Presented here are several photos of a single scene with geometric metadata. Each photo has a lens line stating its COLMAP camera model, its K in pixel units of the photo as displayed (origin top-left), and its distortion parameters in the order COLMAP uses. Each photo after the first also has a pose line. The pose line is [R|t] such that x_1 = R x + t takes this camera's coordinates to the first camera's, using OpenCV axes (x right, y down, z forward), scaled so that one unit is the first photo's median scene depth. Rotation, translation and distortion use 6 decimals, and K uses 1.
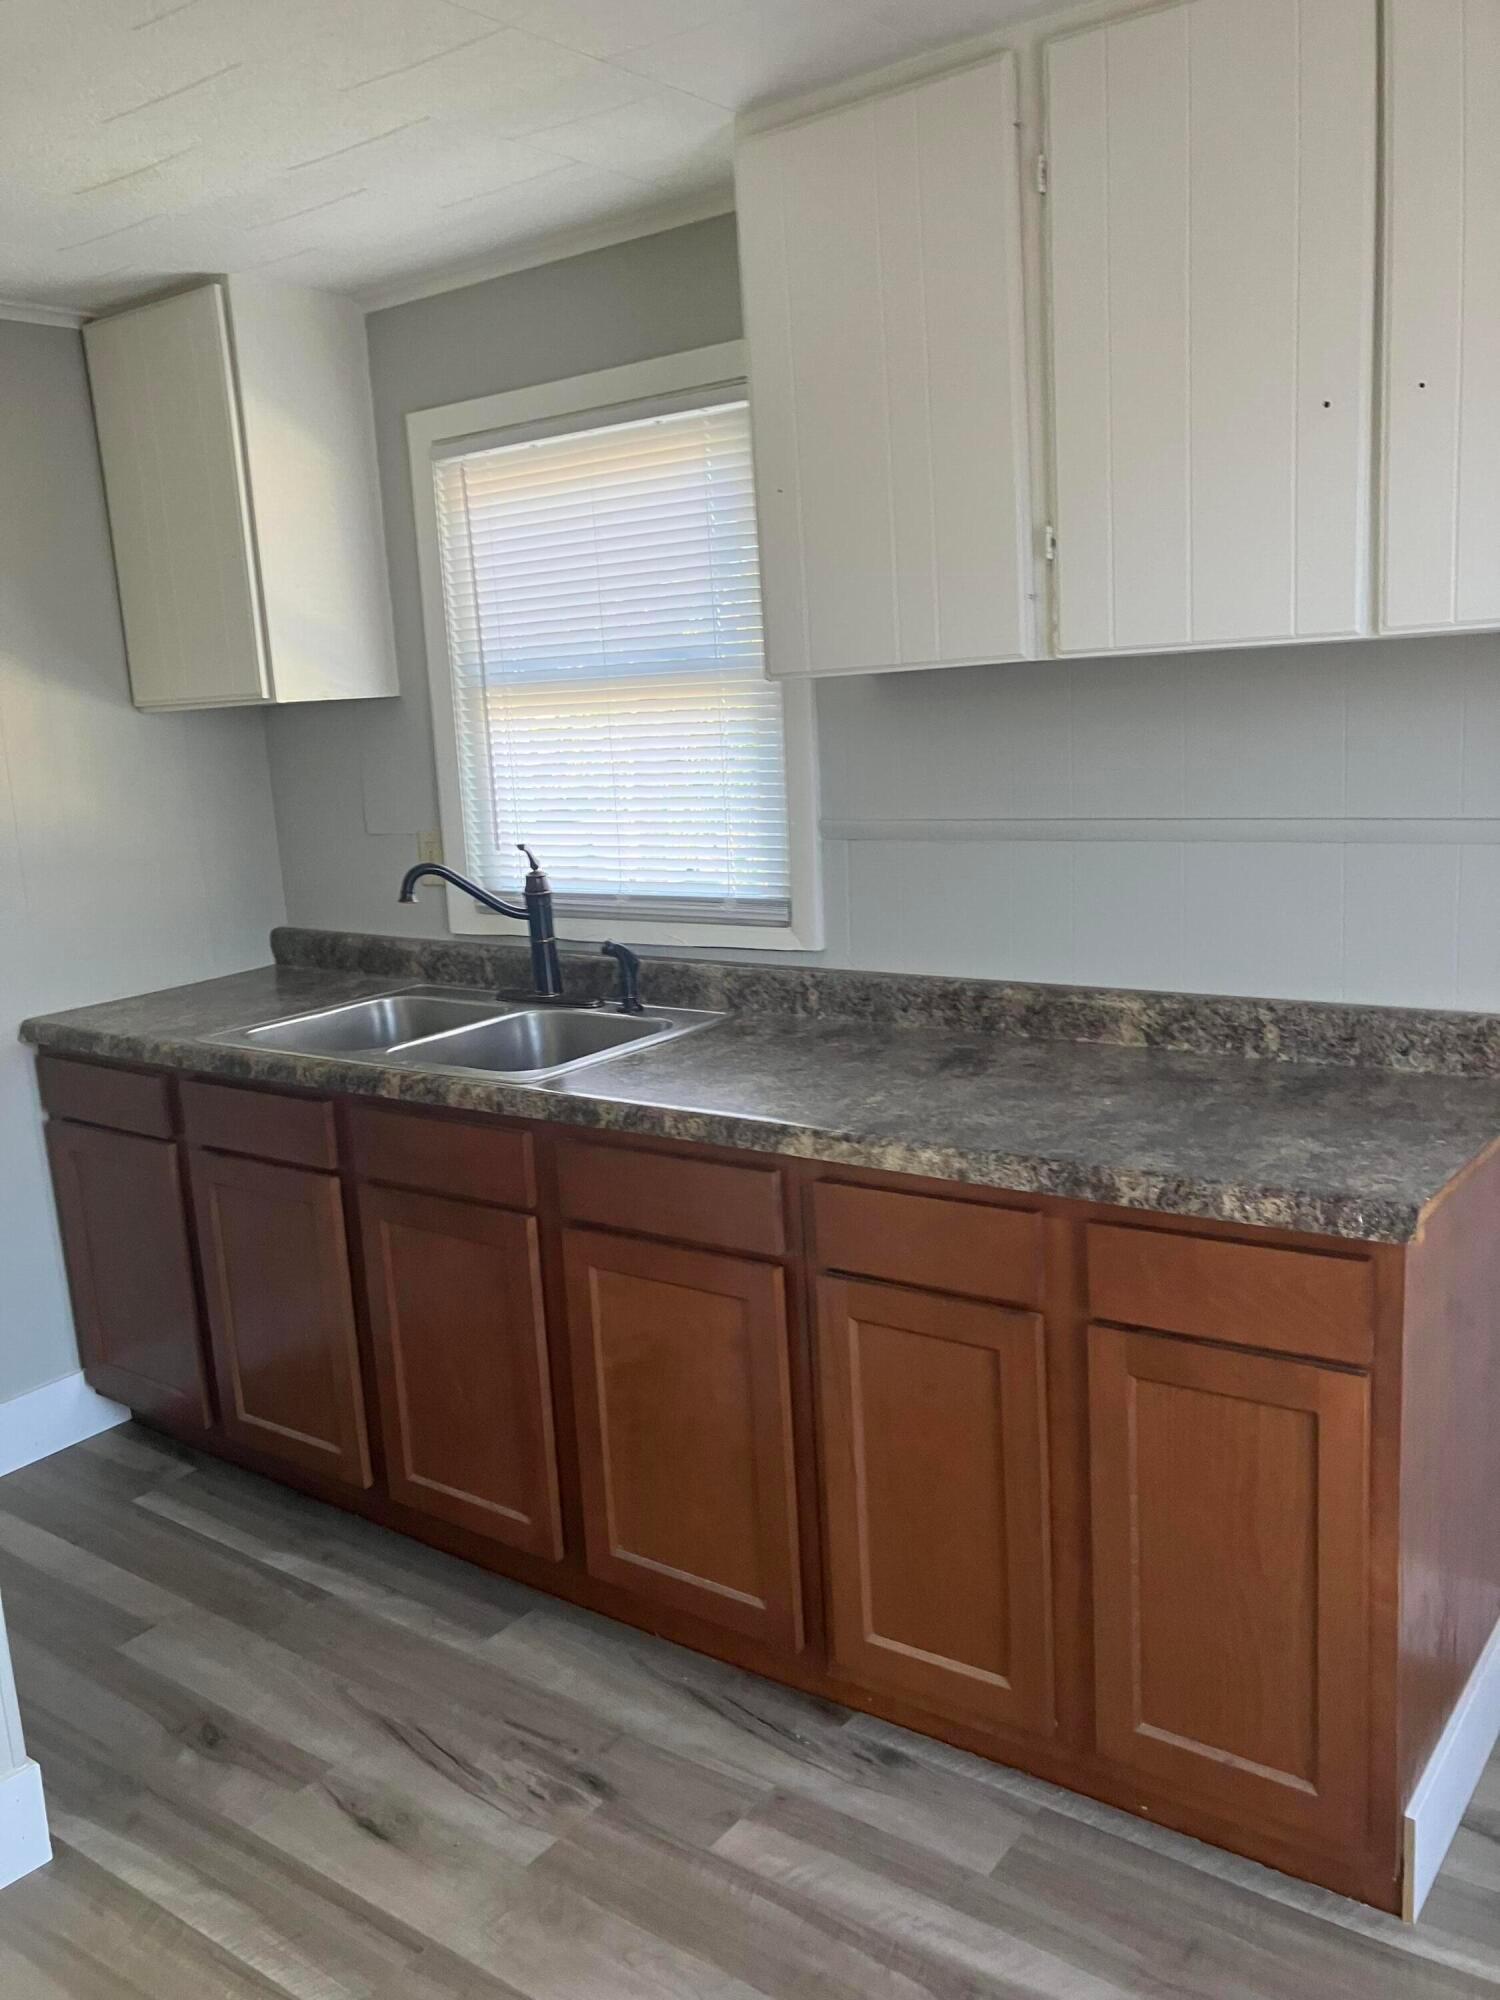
lens RADIAL K [[1656.6, 0, 745.9], [0, 1656.6, 990.7], [0, 0, 1]] dist [0.032251, -0.012416]
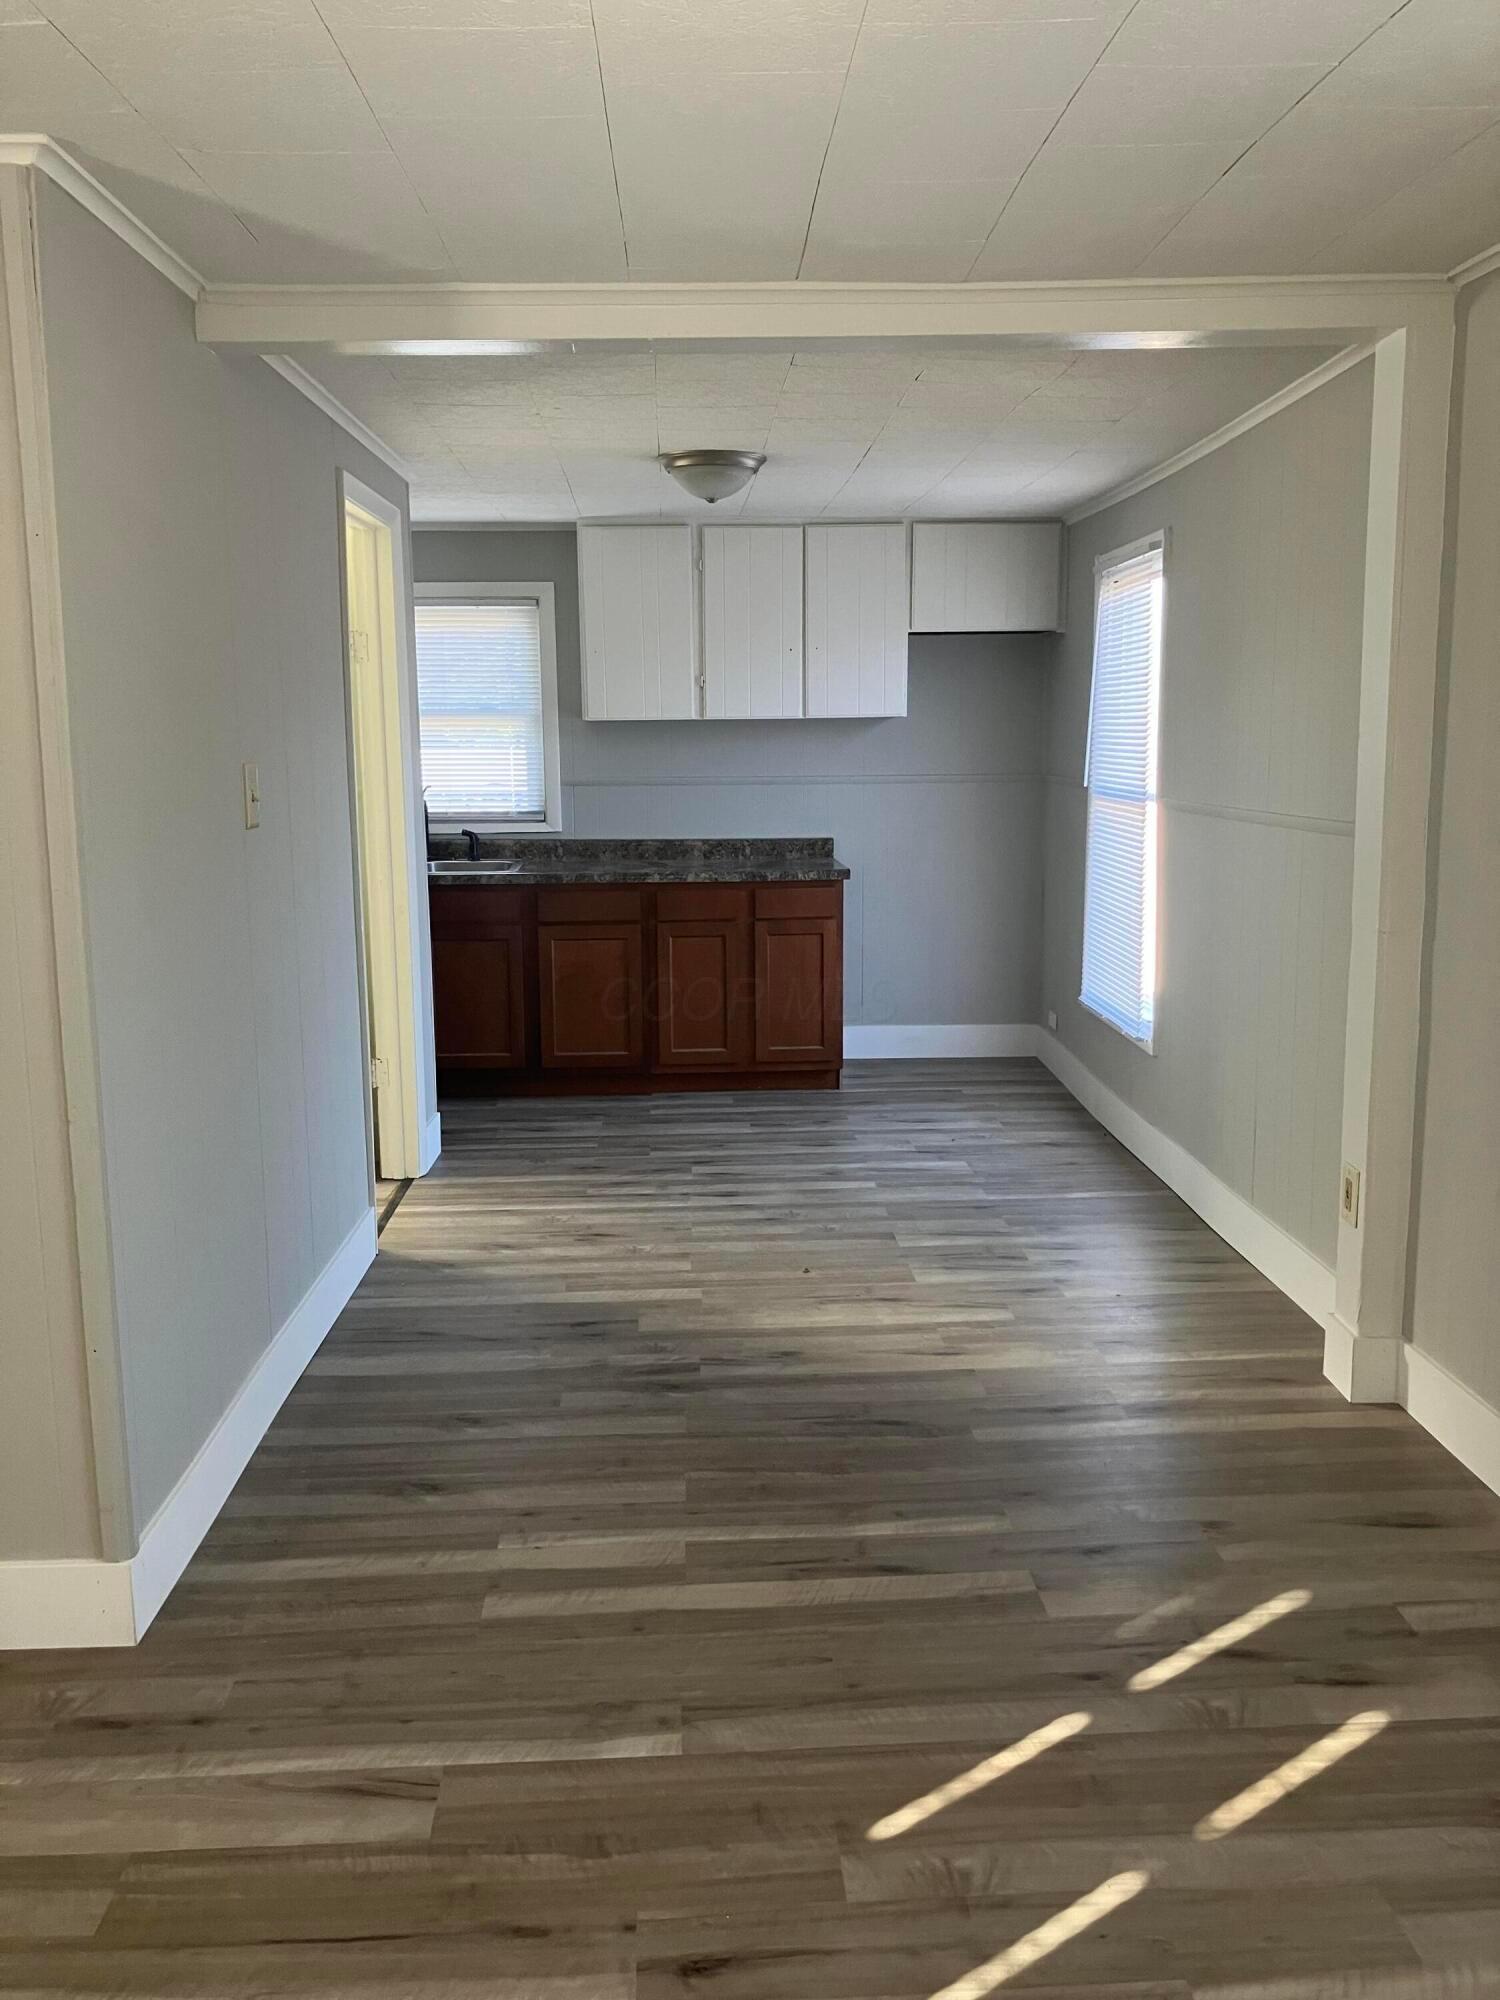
lens RADIAL K [[1656.6, 0, 745.7], [0, 1656.6, 1003.6], [0, 0, 1]] dist [0.032251, -0.012416]
pose [[0.750871, -0.052635, 0.658348, -1.574025], [0.079762, 0.996750, -0.011282, 0.318078], [-0.655615, 0.060982, 0.752629, -1.150312]]
